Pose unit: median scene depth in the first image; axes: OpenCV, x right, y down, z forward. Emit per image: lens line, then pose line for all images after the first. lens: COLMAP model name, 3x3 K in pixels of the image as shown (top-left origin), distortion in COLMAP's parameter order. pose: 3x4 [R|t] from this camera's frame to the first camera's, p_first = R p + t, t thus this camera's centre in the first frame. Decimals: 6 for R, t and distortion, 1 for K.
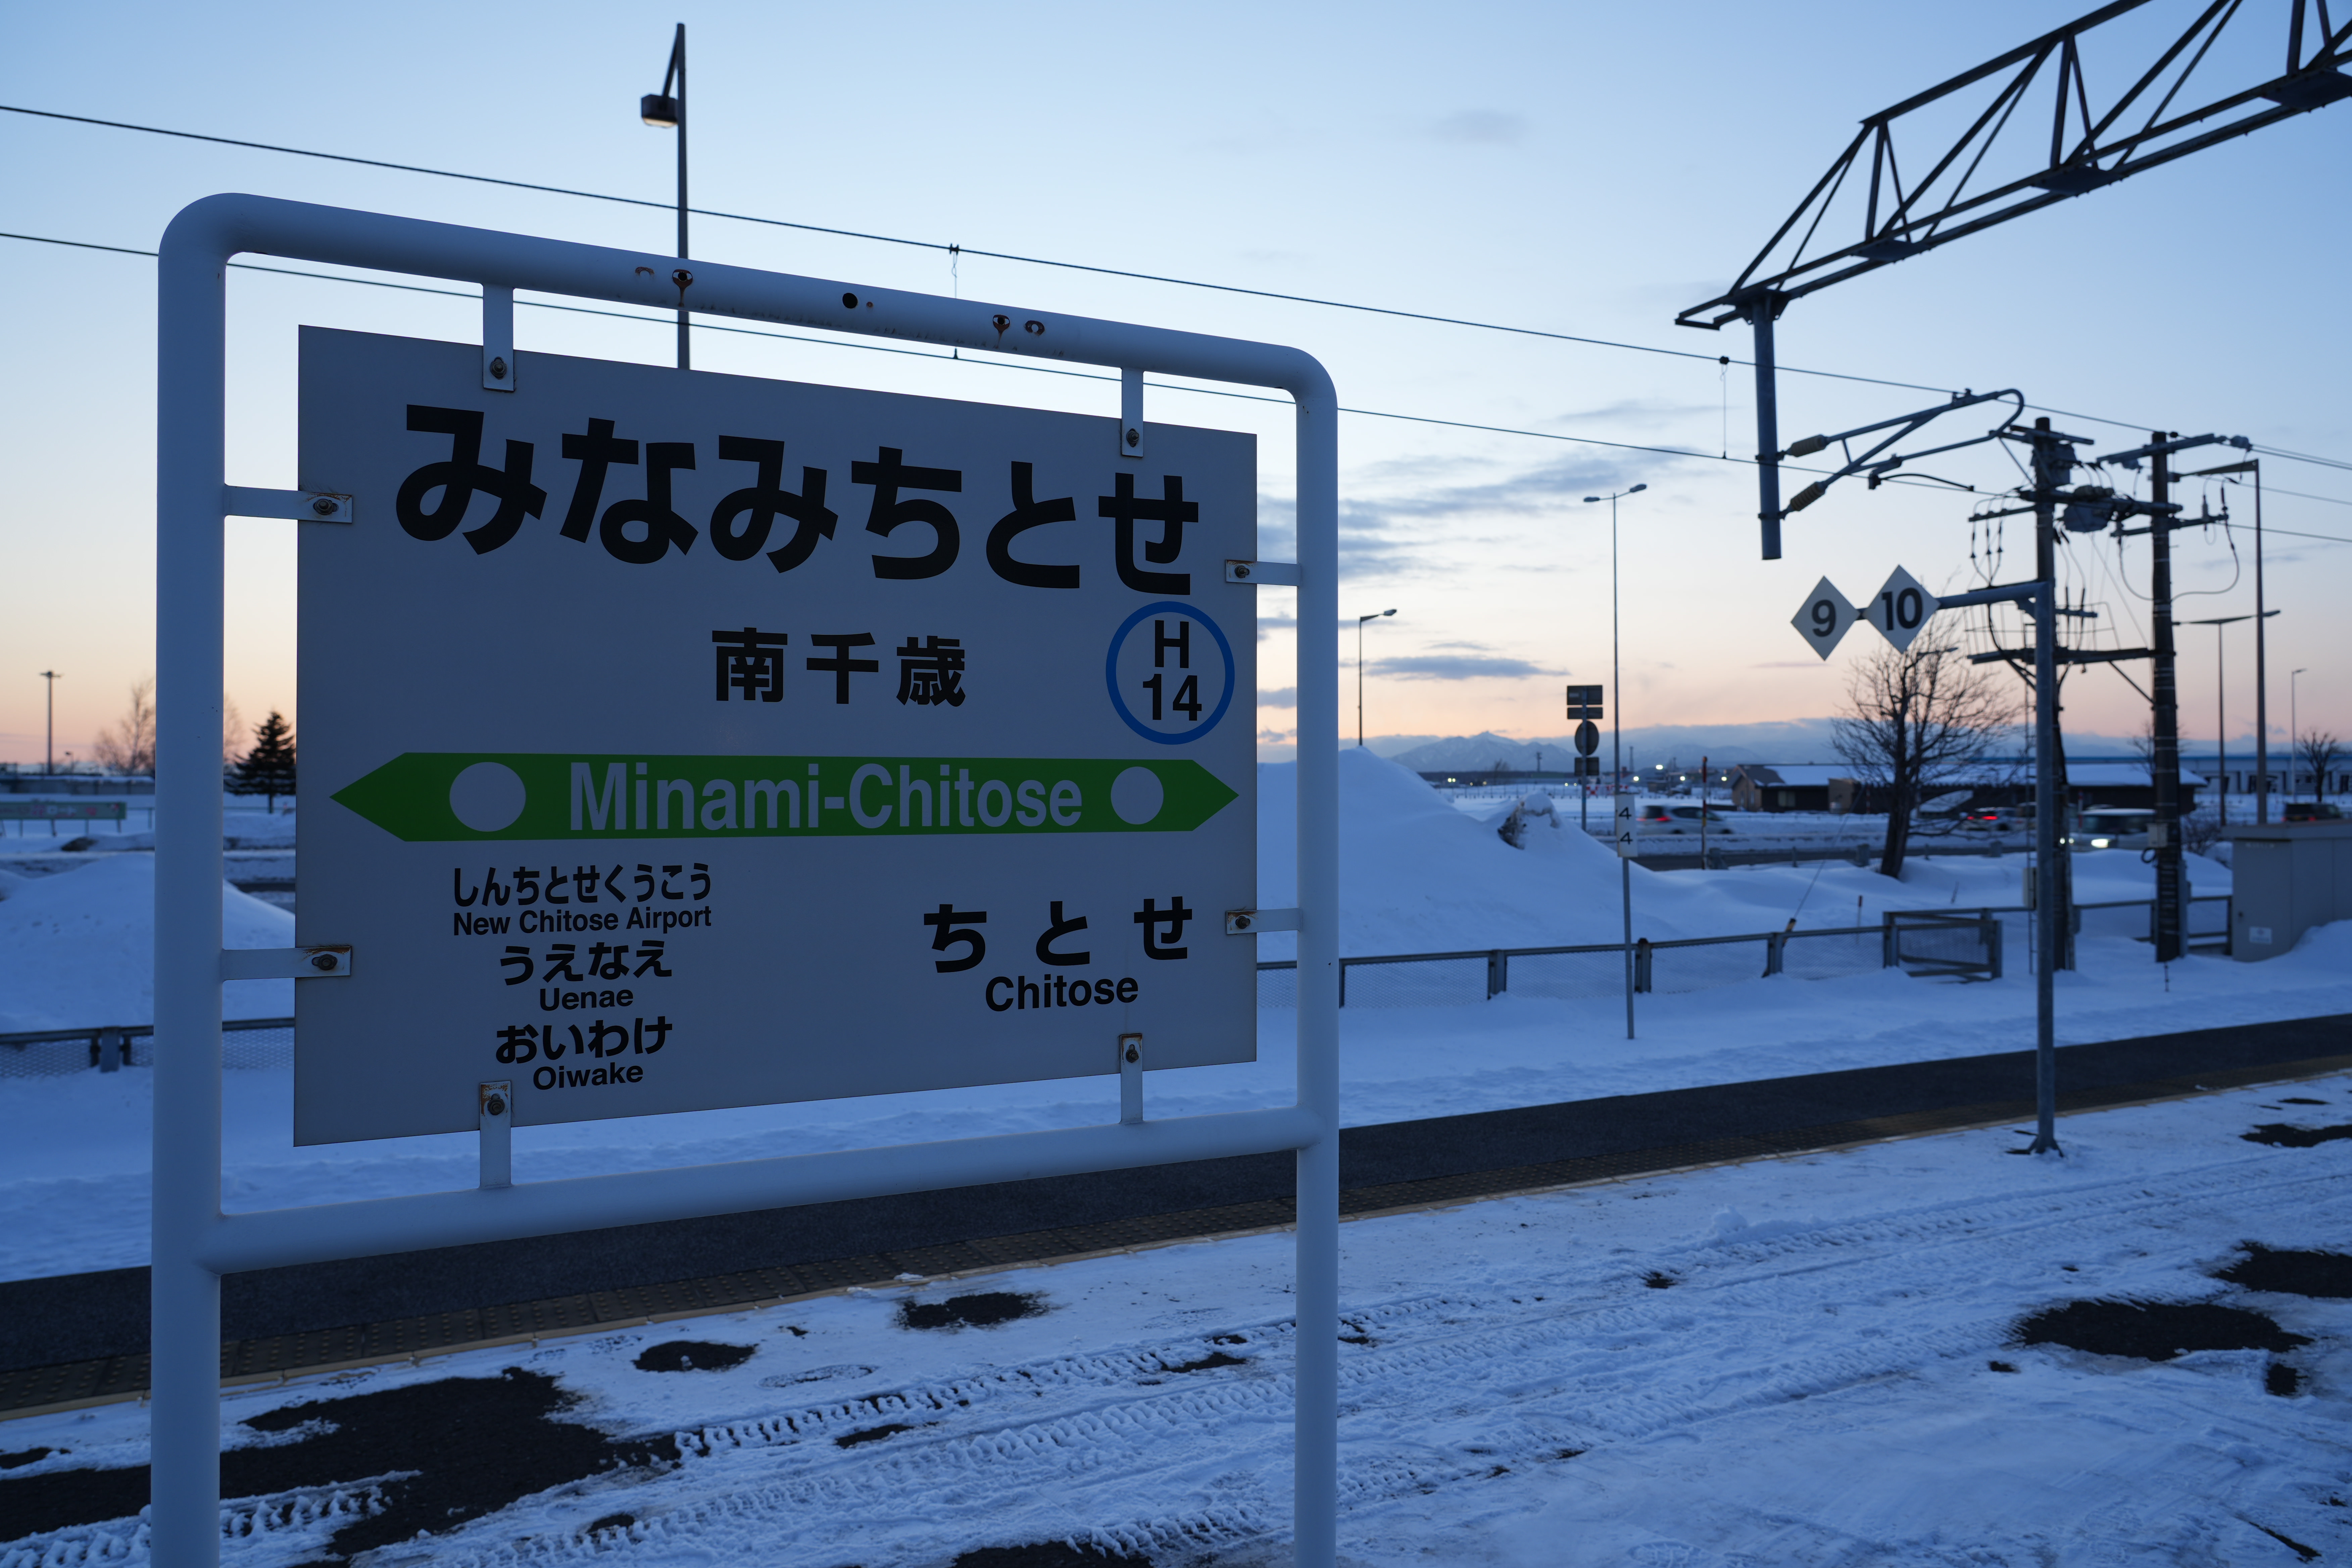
lens RADIAL K [[1556.9, 0, 1172.8], [0, 1556.9, 771.8], [0, 0, 1]] dist [-0.005202, 0.000322]
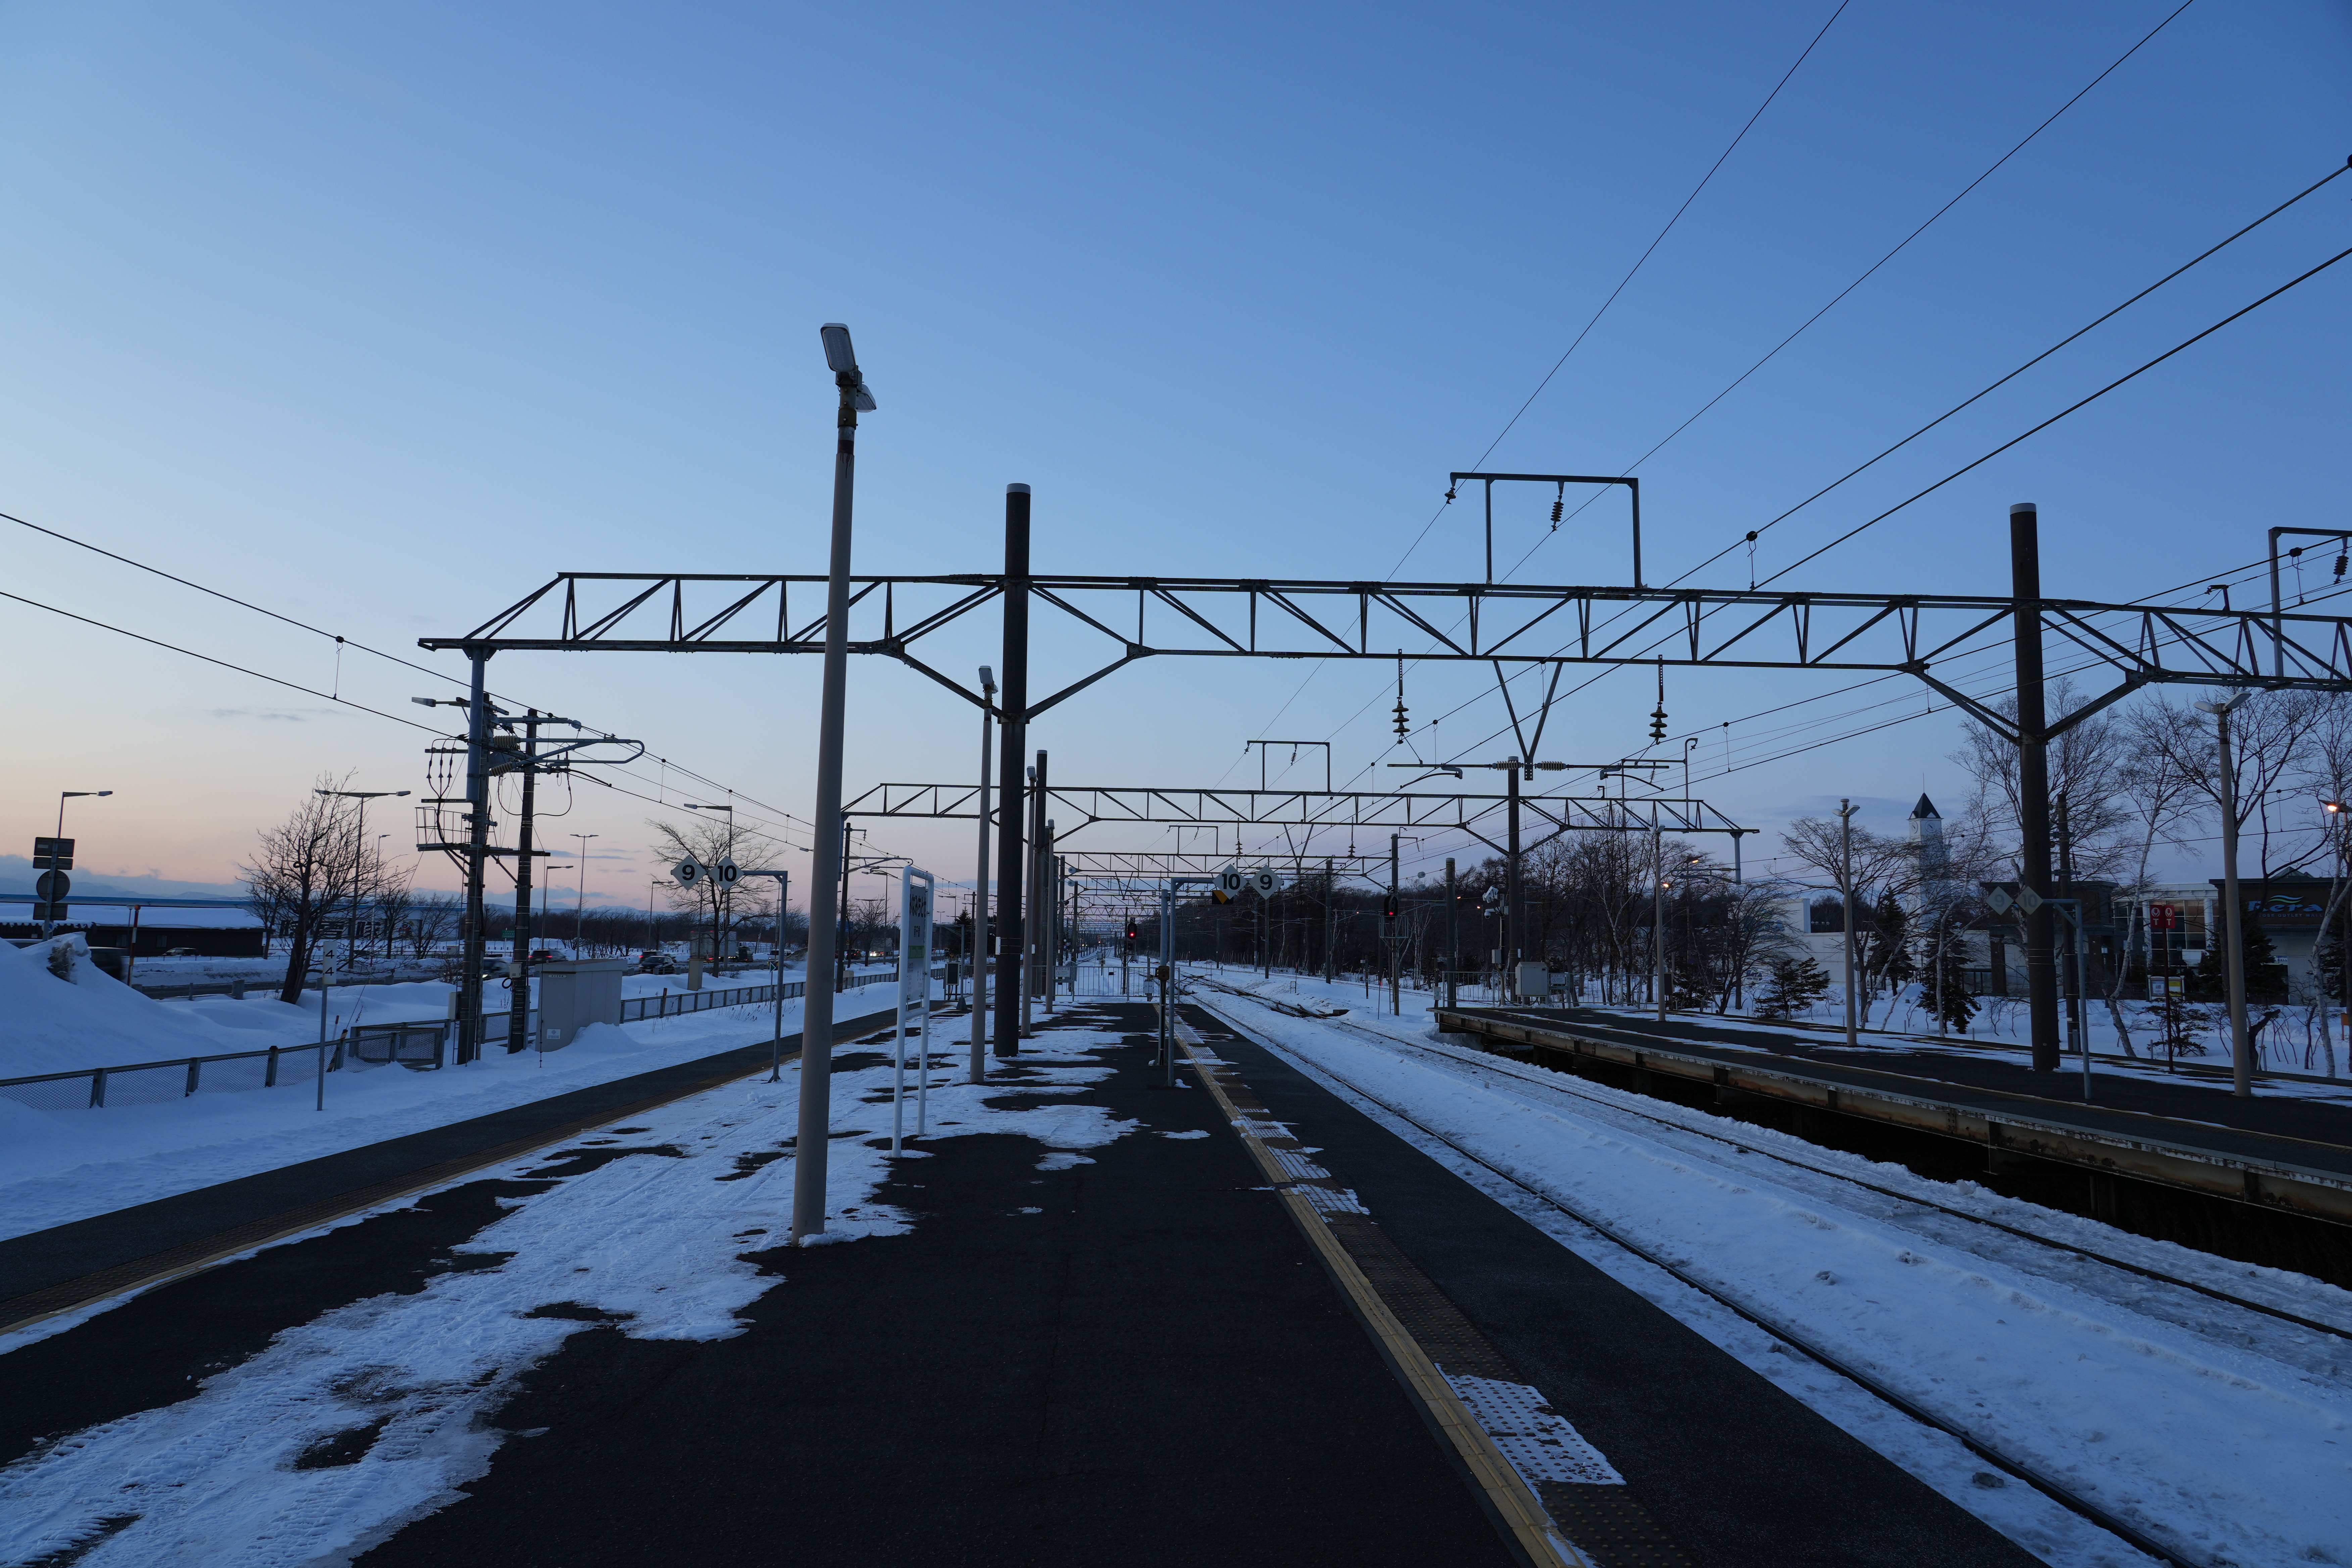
lens RADIAL K [[1556.9, 0, 1175.4], [0, 1556.9, 774.7], [0, 0, 1]] dist [-0.005202, 0.000322]
pose [[0.414456, 0.107112, 0.903744, -0.783679], [-0.026076, 0.994040, -0.105855, -0.007694], [-0.909696, 0.020306, 0.414778, -0.364548]]
